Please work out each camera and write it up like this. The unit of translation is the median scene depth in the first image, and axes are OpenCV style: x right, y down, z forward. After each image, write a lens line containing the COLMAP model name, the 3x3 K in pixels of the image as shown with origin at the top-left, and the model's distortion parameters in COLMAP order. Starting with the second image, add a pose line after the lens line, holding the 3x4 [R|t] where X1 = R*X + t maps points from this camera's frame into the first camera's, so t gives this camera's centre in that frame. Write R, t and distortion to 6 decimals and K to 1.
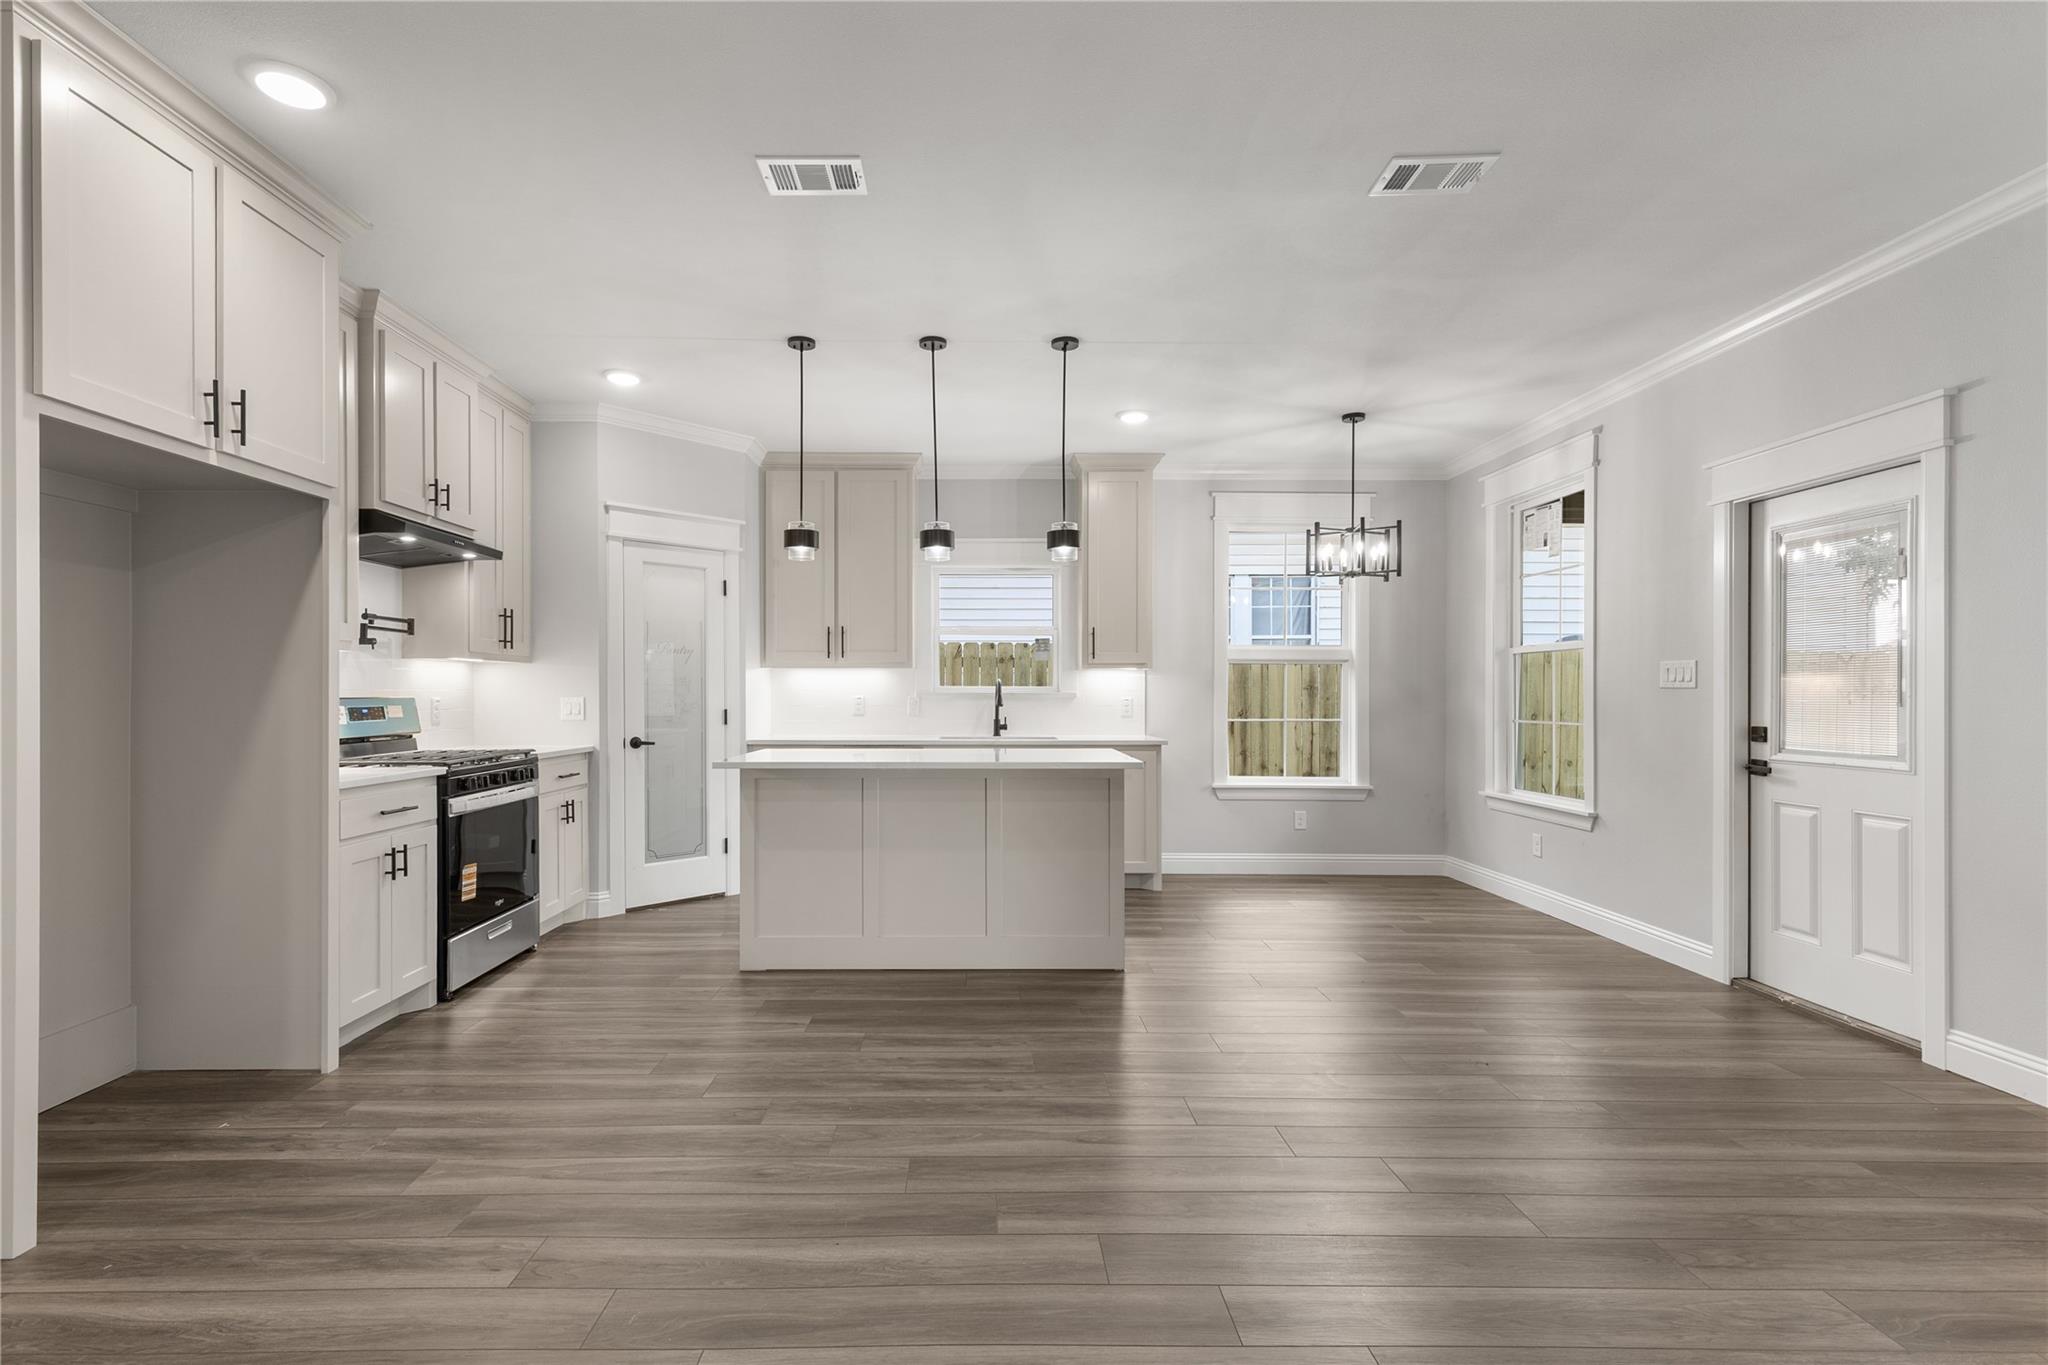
lens RADIAL K [[946.0, 0, 977.8], [0, 946.0, 696.9], [0, 0, 1]] dist [0.008503, -0.000755]
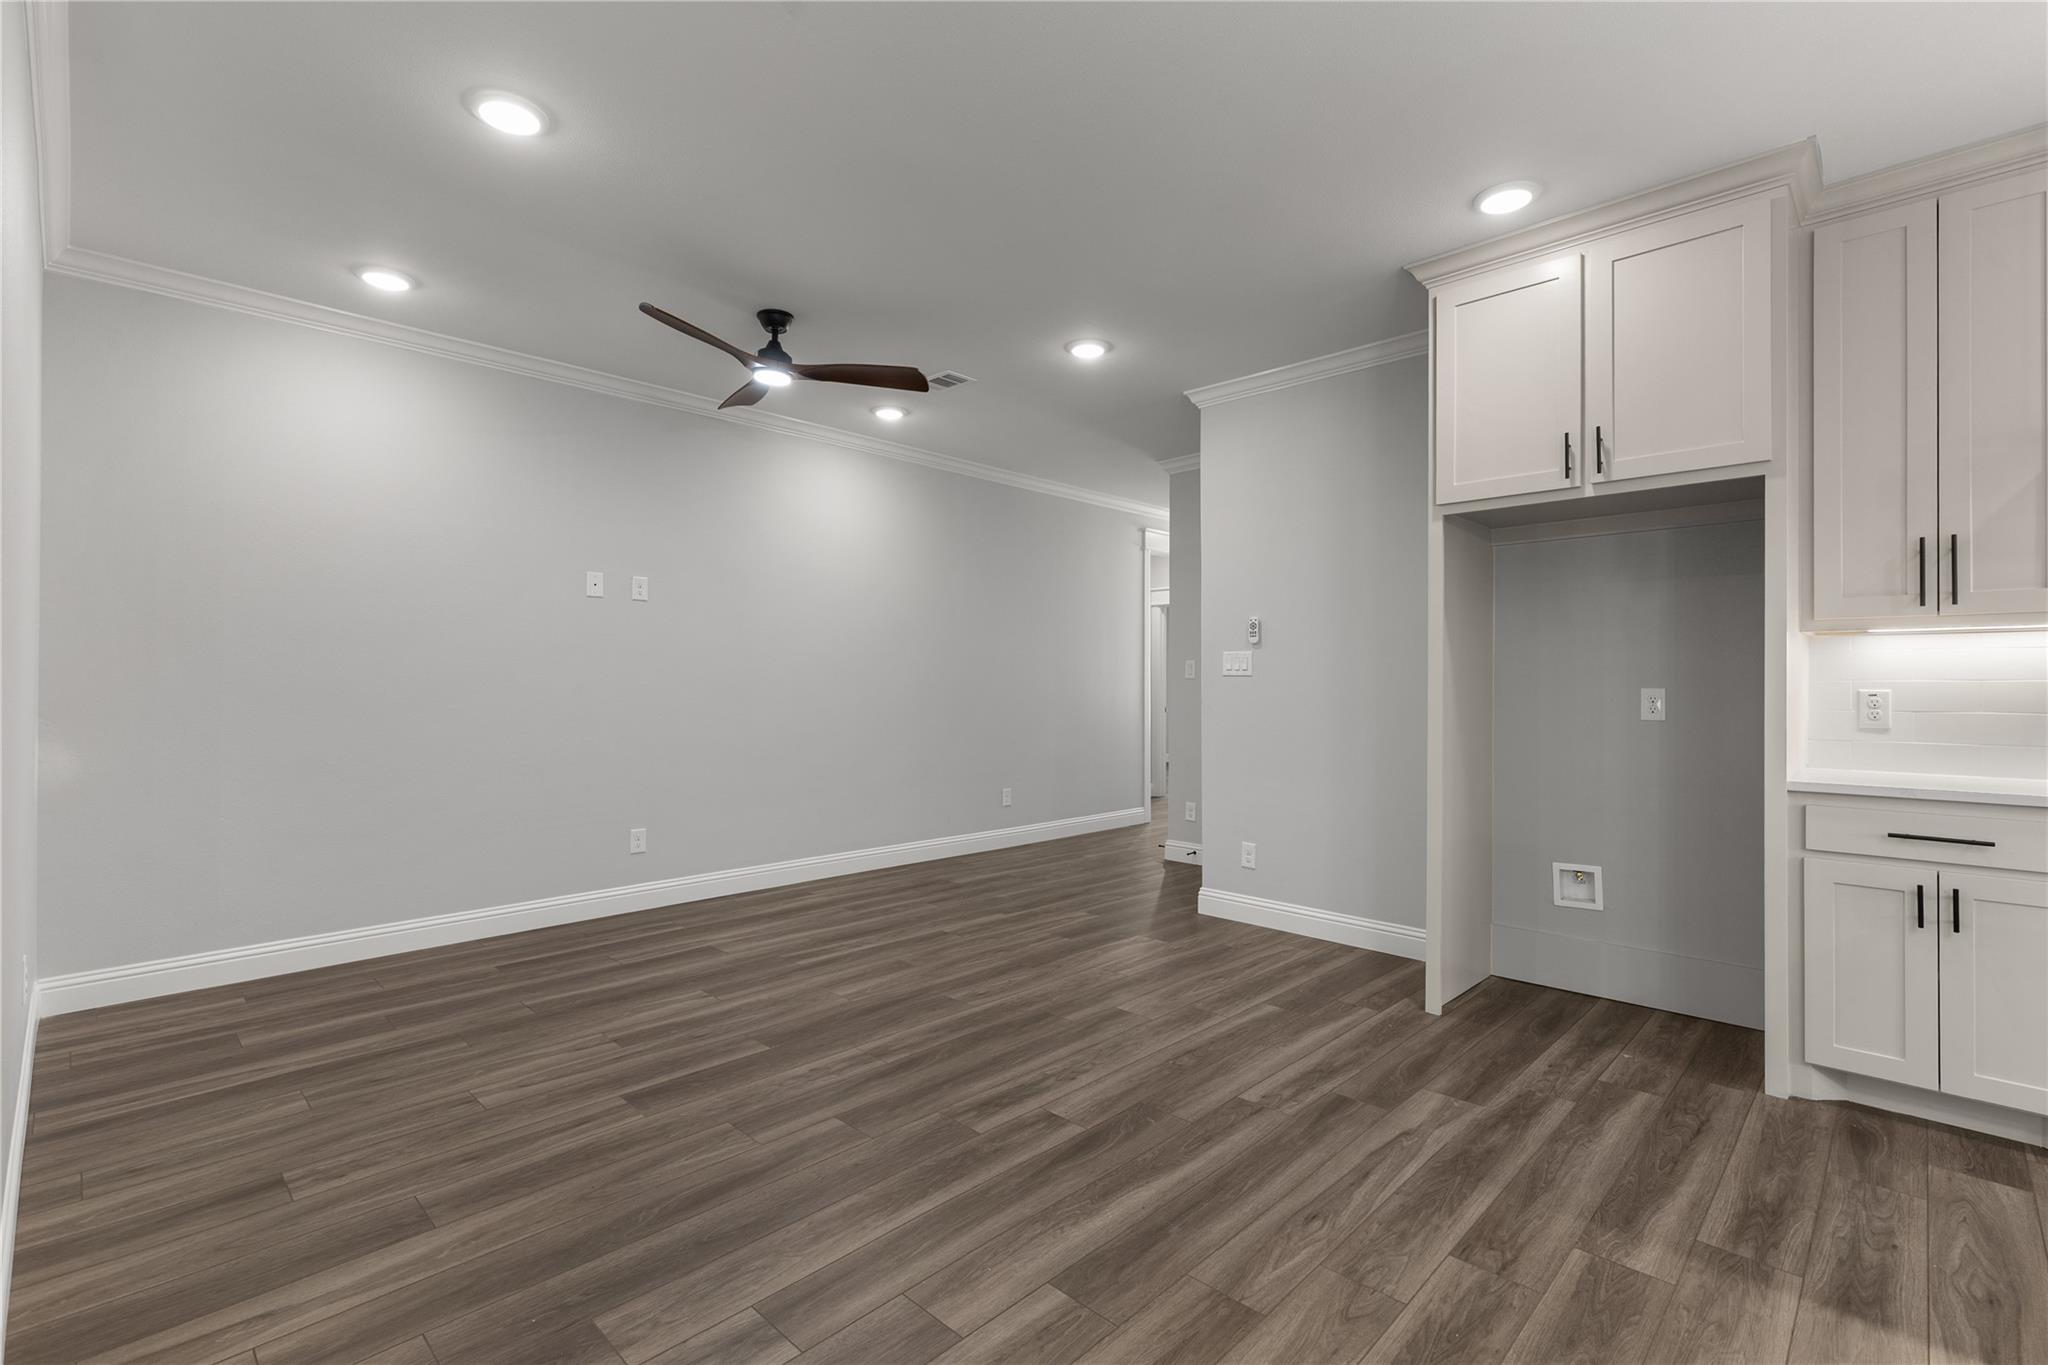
lens RADIAL K [[926.6, 0, 1039.4], [0, 926.6, 674.6], [0, 0, 1]] dist [0.009421, -0.000262]
pose [[-0.691333, -0.010942, -0.722453, 0.327990], [-0.004212, 0.999929, -0.011114, 0.000590], [0.722524, -0.004641, -0.691331, 0.788462]]
